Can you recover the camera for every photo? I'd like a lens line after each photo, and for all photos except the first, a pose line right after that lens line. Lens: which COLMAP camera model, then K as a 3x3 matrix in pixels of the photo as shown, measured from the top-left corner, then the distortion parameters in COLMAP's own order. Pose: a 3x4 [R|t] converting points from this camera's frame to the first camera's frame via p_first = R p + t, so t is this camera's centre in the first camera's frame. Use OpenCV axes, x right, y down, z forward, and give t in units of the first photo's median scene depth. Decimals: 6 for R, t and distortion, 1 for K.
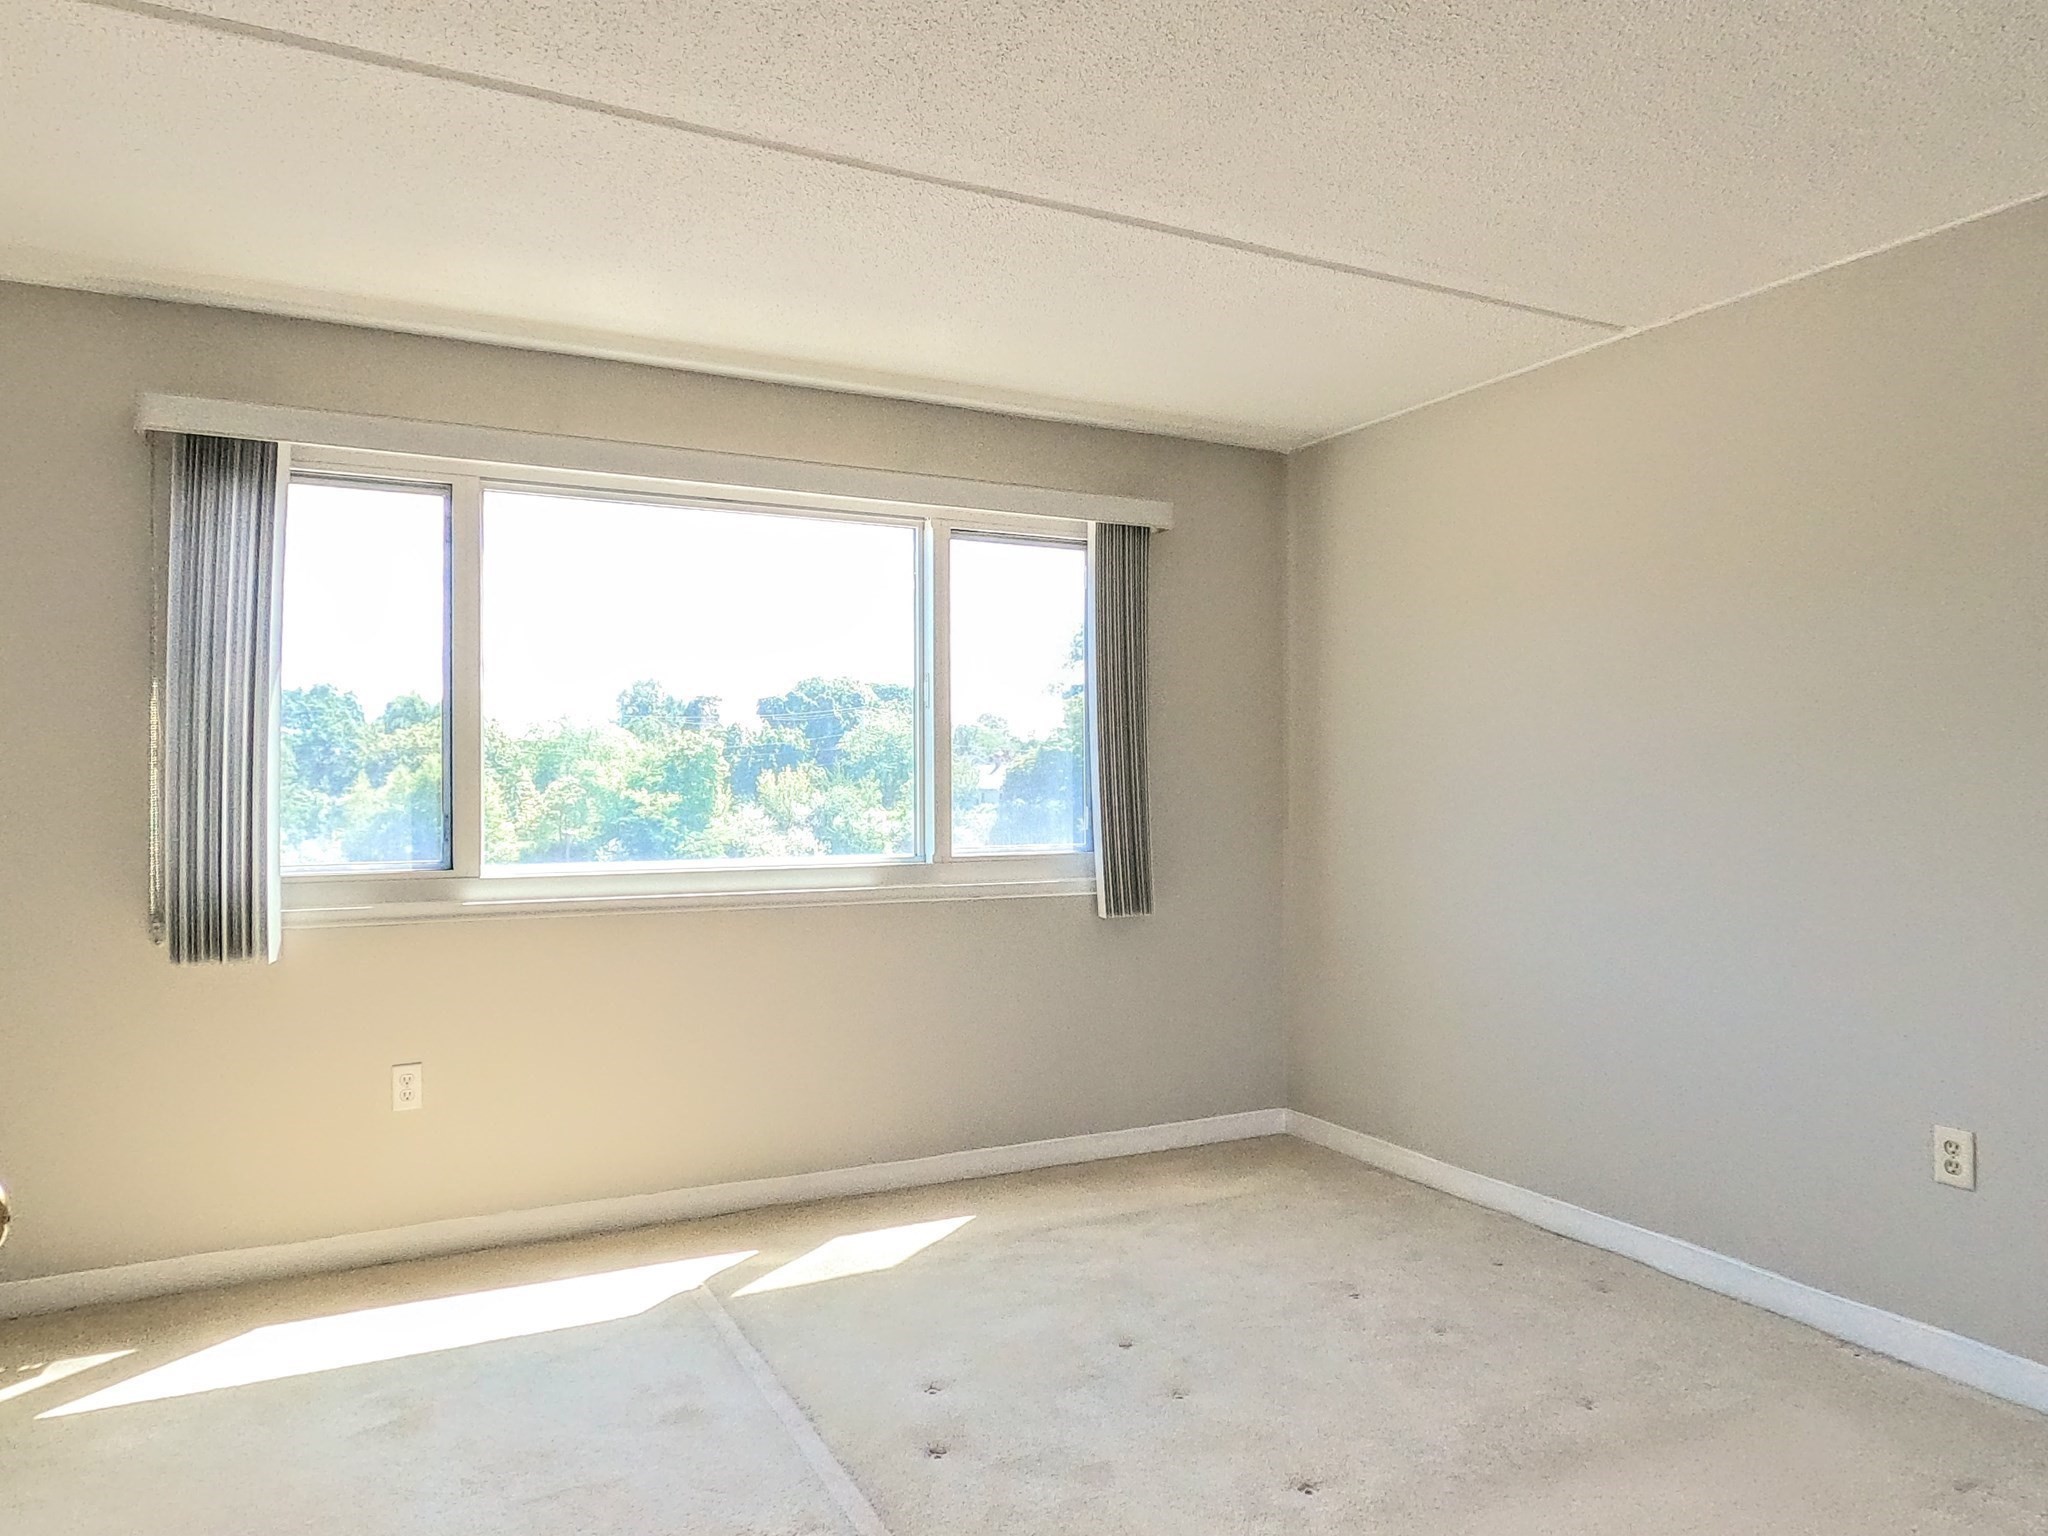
lens RADIAL K [[1365.6, 0, 1024.7], [0, 1365.6, 742.6], [0, 0, 1]] dist [0.001618, 0.002694]
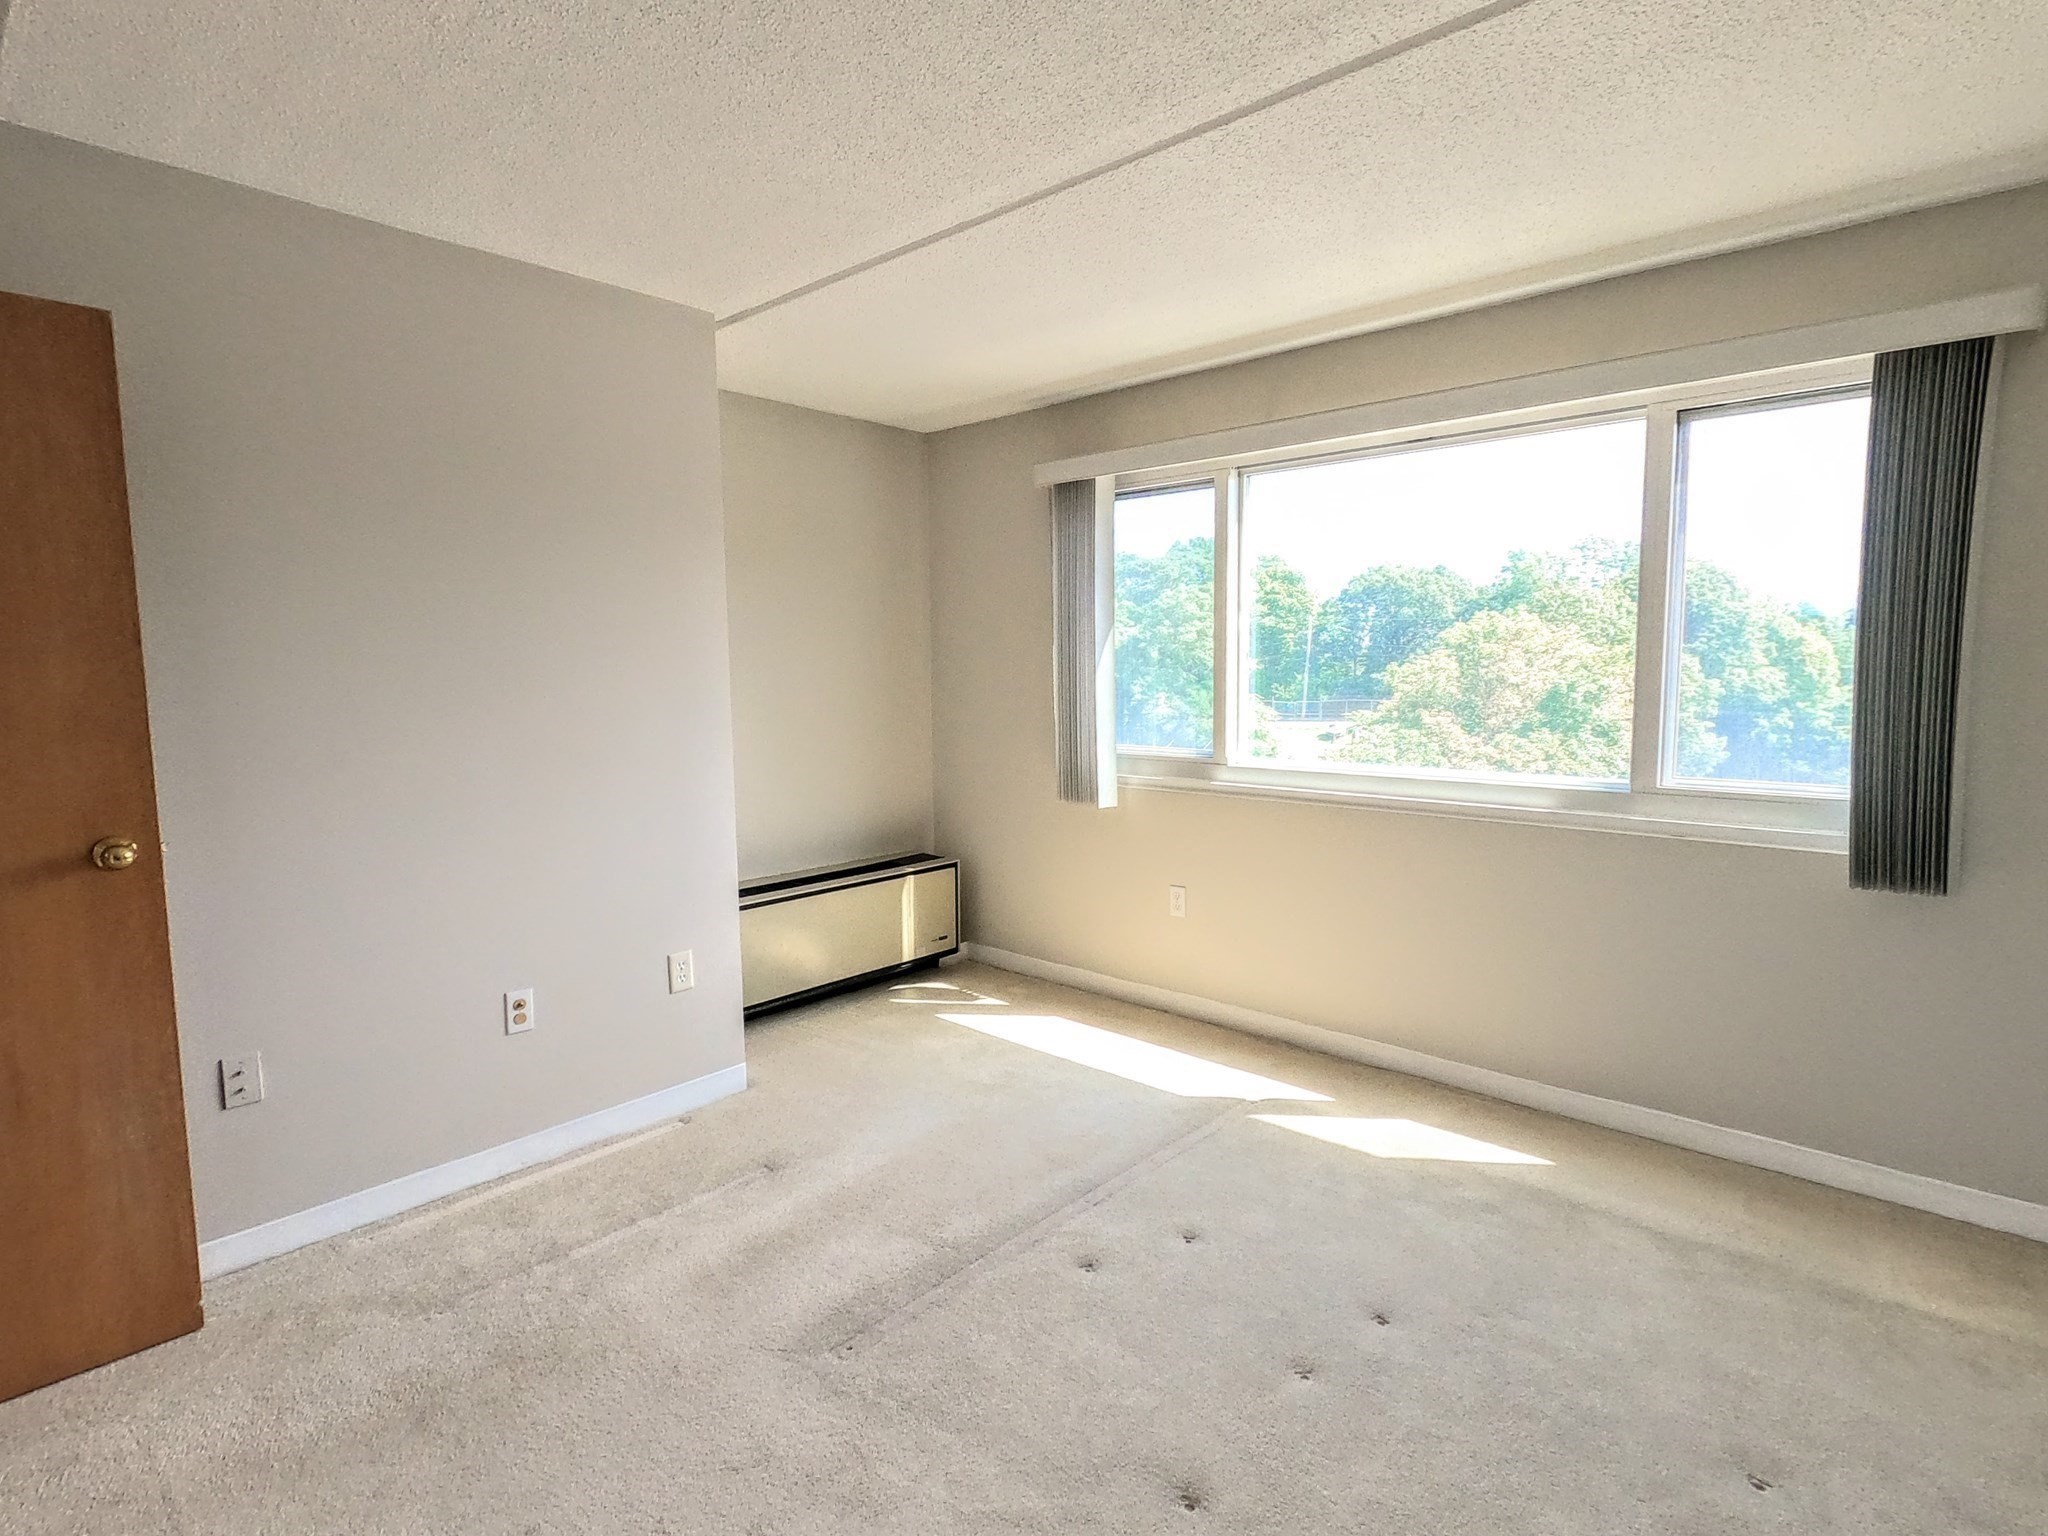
lens RADIAL K [[1028.1, 0, 1024.0], [0, 1028.1, 768.0], [0, 0, 1]] dist [0.000494, 0.000941]
pose [[0.358716, 0.094078, -0.928694, 0.493192], [0.036631, 0.992723, 0.114713, -0.026426], [0.932728, -0.075168, 0.352660, 0.435300]]
